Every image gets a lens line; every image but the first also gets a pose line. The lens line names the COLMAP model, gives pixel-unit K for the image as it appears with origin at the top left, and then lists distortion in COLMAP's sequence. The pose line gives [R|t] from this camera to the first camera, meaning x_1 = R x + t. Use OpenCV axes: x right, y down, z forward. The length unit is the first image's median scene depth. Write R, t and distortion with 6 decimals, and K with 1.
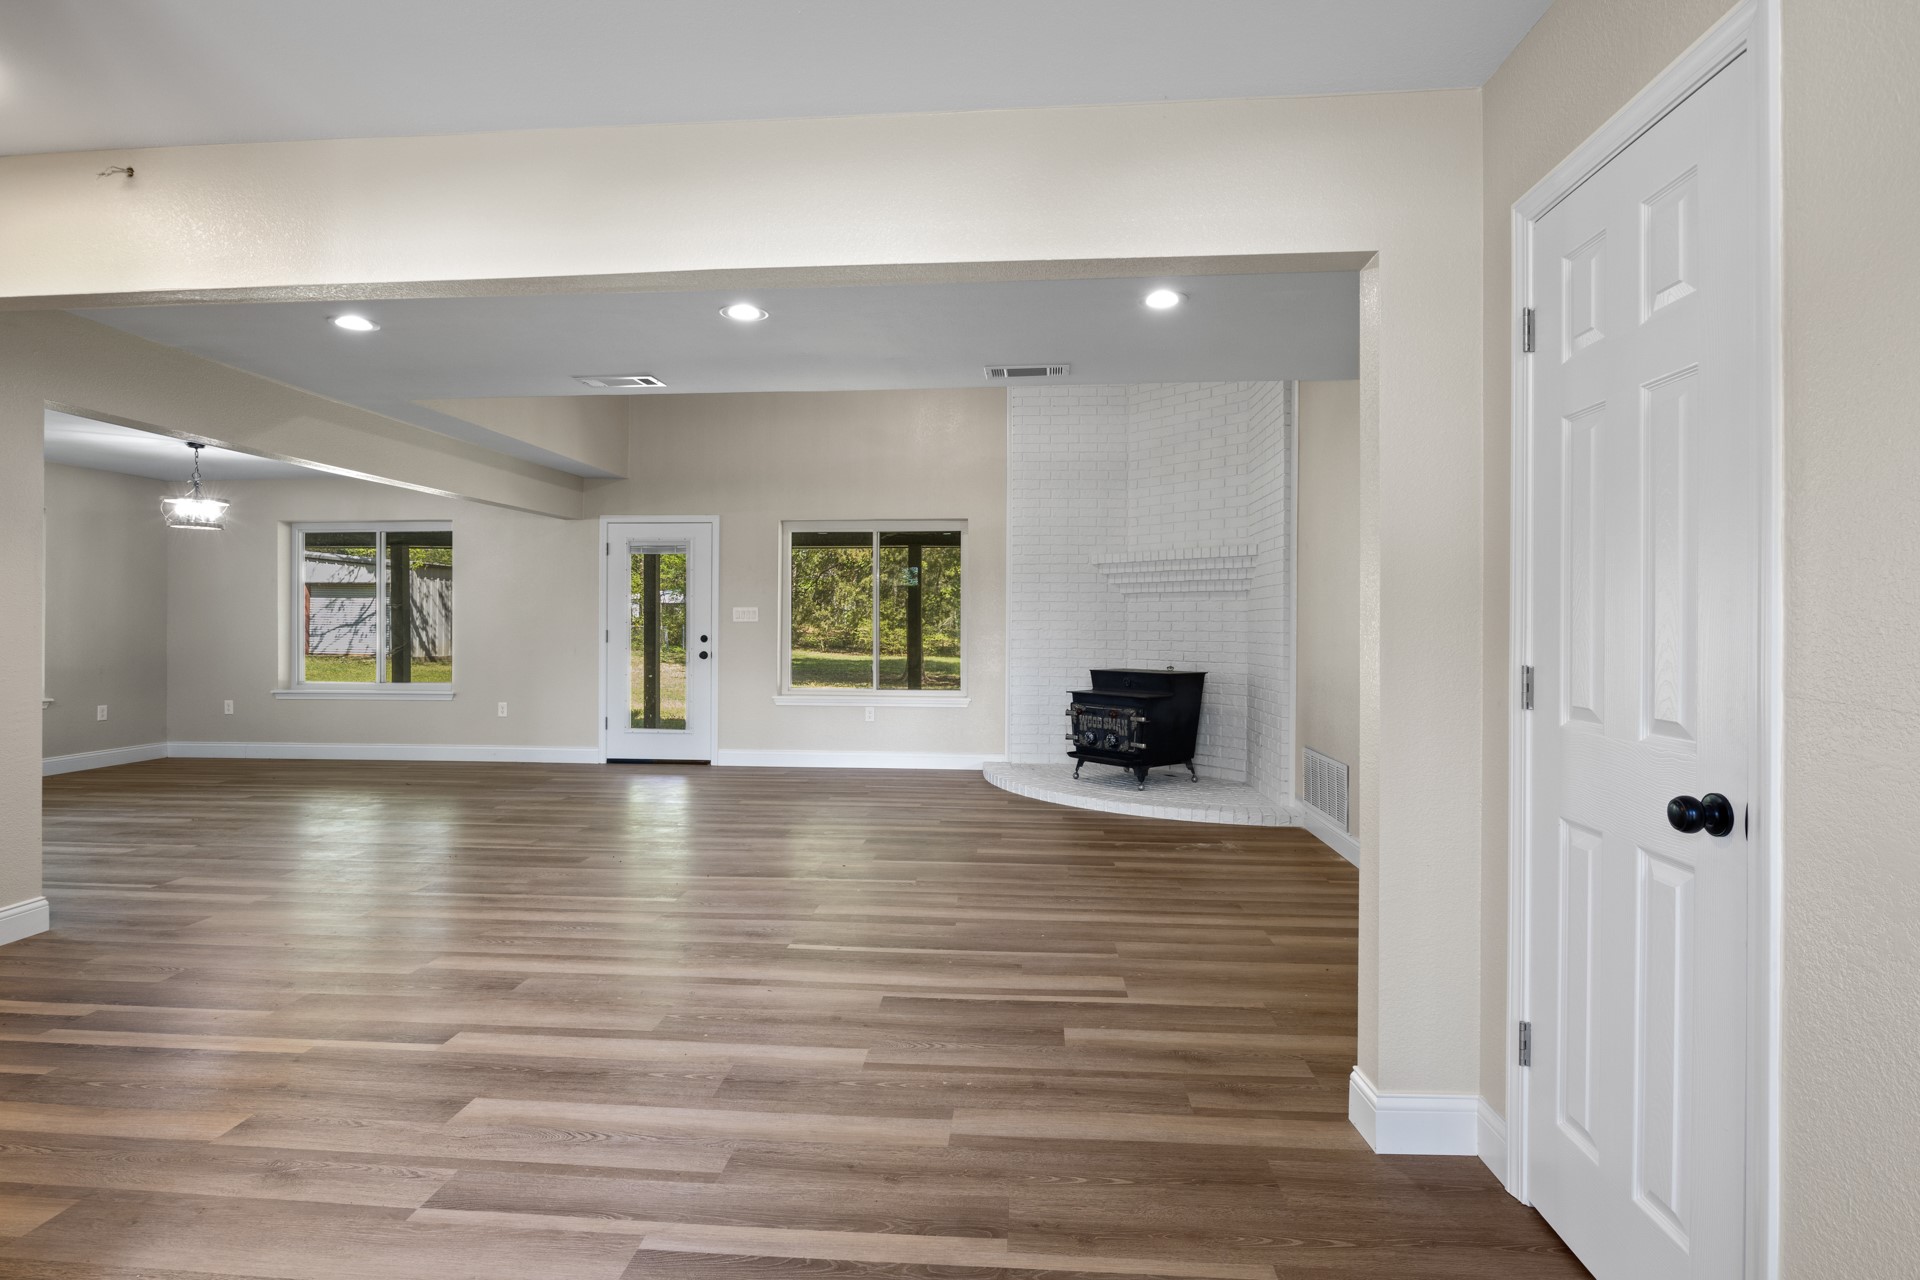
lens RADIAL K [[966.2, 0, 957.9], [0, 966.2, 626.7], [0, 0, 1]] dist [-0.005519, -0.000388]
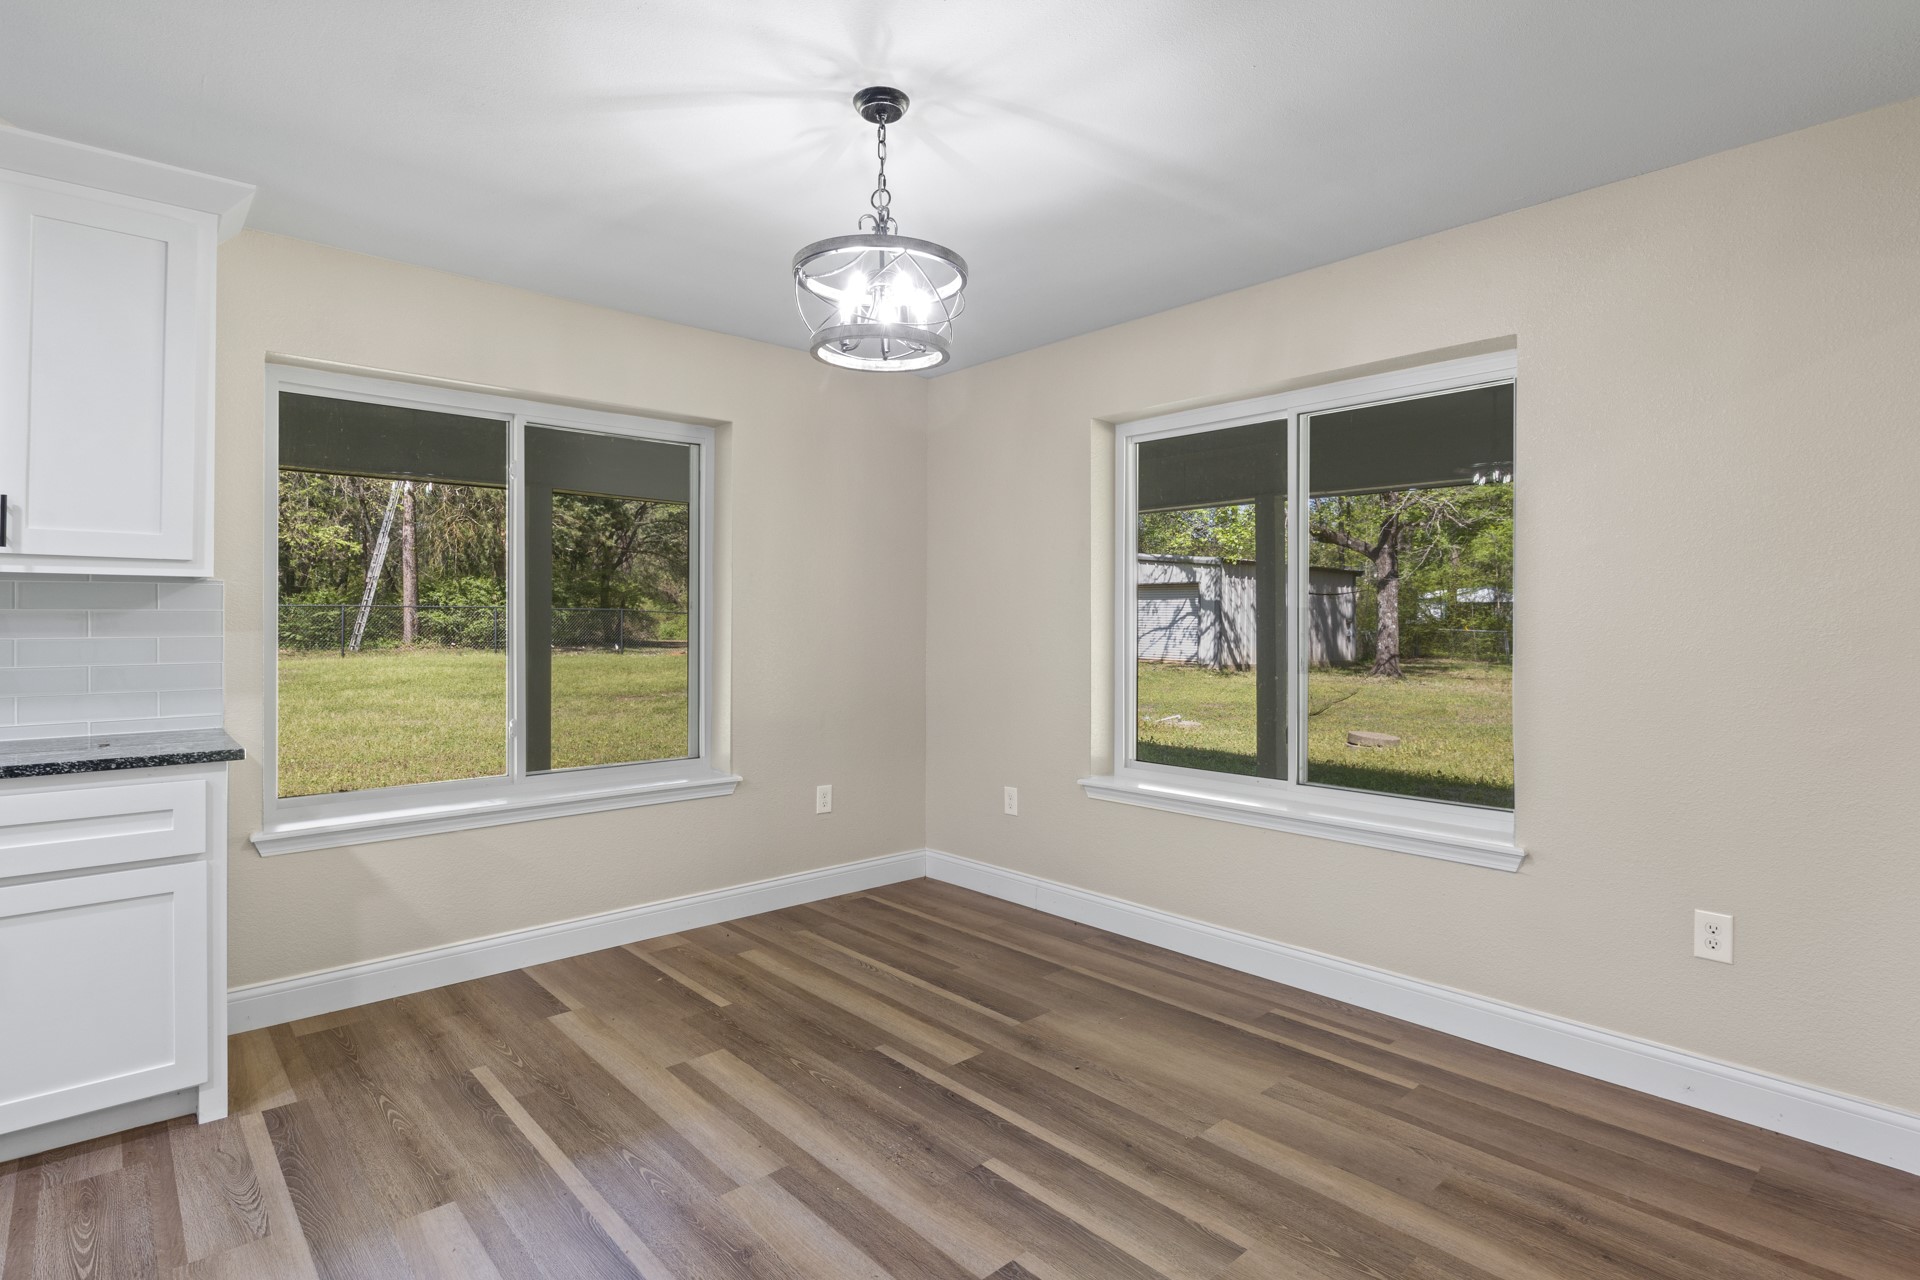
lens RADIAL K [[965.0, 0, 961.4], [0, 965.0, 620.8], [0, 0, 1]] dist [-0.008076, -0.001788]
pose [[0.725602, -0.000764, -0.688114, -0.474270], [-0.004835, 0.999969, -0.006209, -0.008522], [0.688098, 0.007832, 0.725576, 0.680850]]
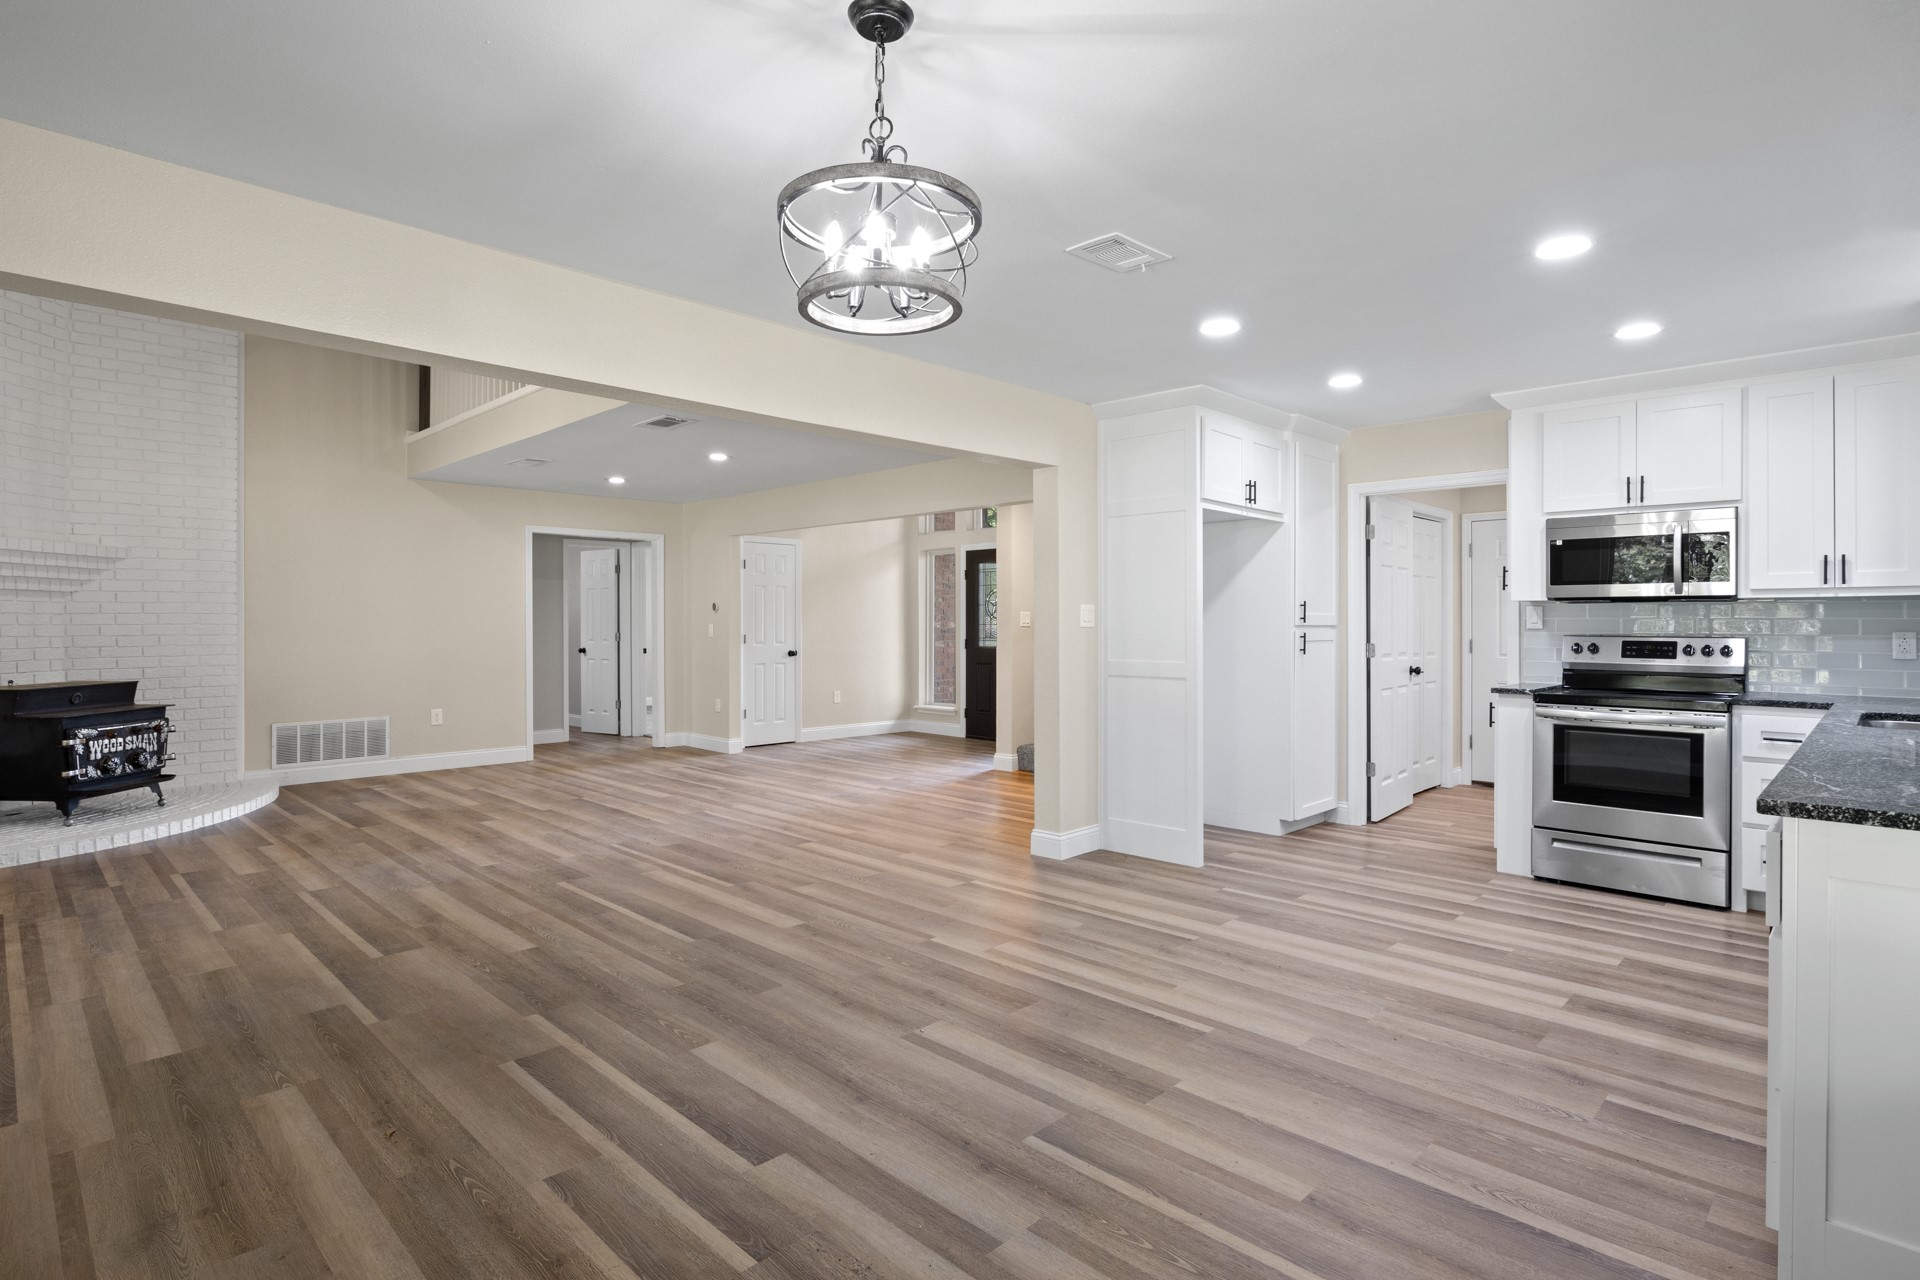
lens RADIAL K [[959.9, 0, 954.7], [0, 959.9, 625.8], [0, 0, 1]] dist [-0.004458, -0.001212]
pose [[-0.764108, -0.005373, 0.645066, -0.859702], [0.000633, 0.999959, 0.009080, -0.011294], [-0.645088, 0.007346, -0.764073, 1.045268]]
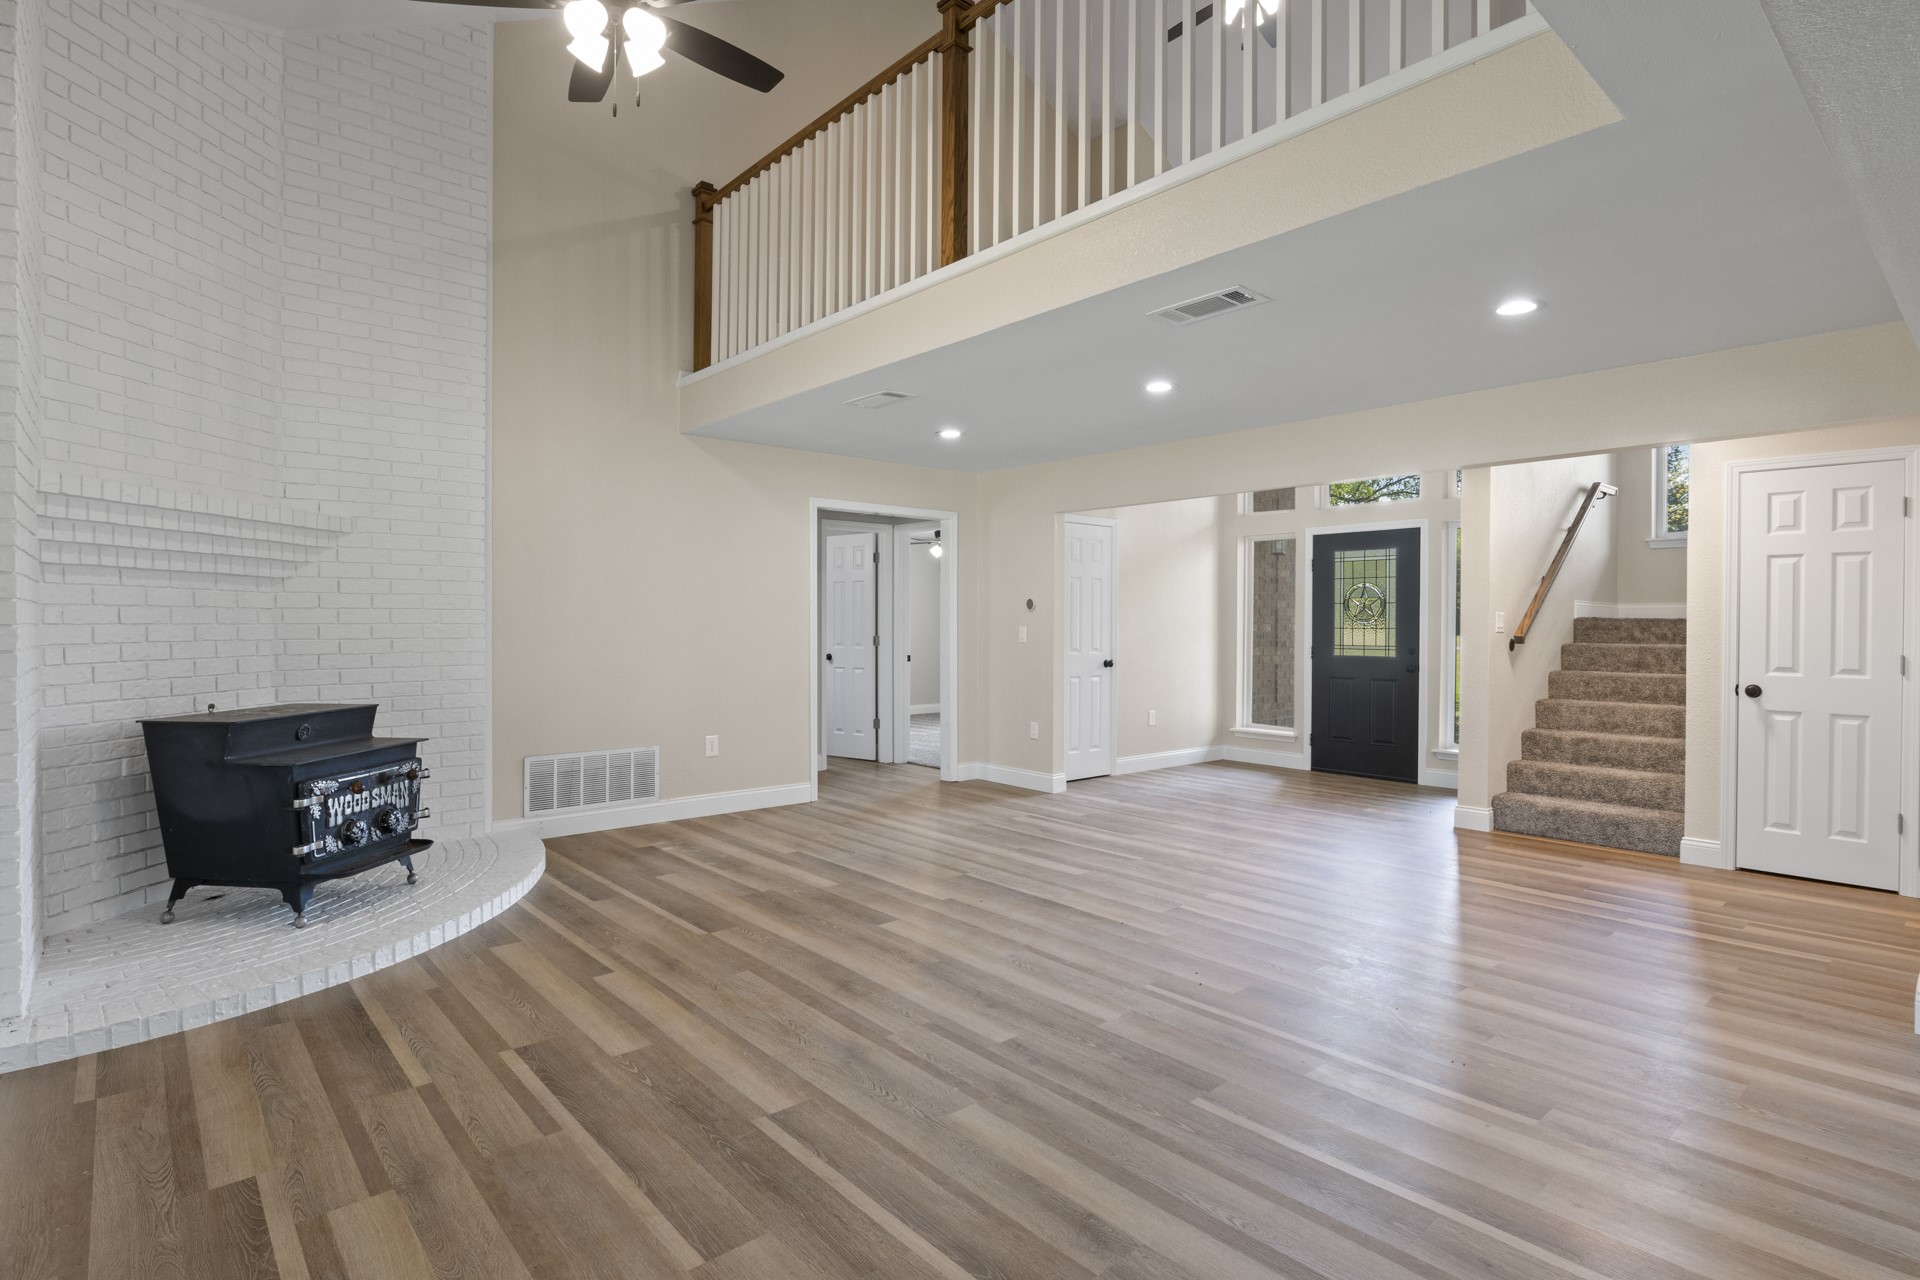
lens RADIAL K [[953.2, 0, 963.7], [0, 953.2, 632.4], [0, 0, 1]] dist [-0.004233, -0.000066]
pose [[-0.718131, -0.013782, 0.695772, -0.453397], [-0.004591, 0.999876, 0.015067, -0.010590], [-0.695893, 0.007626, -0.718105, 1.036834]]
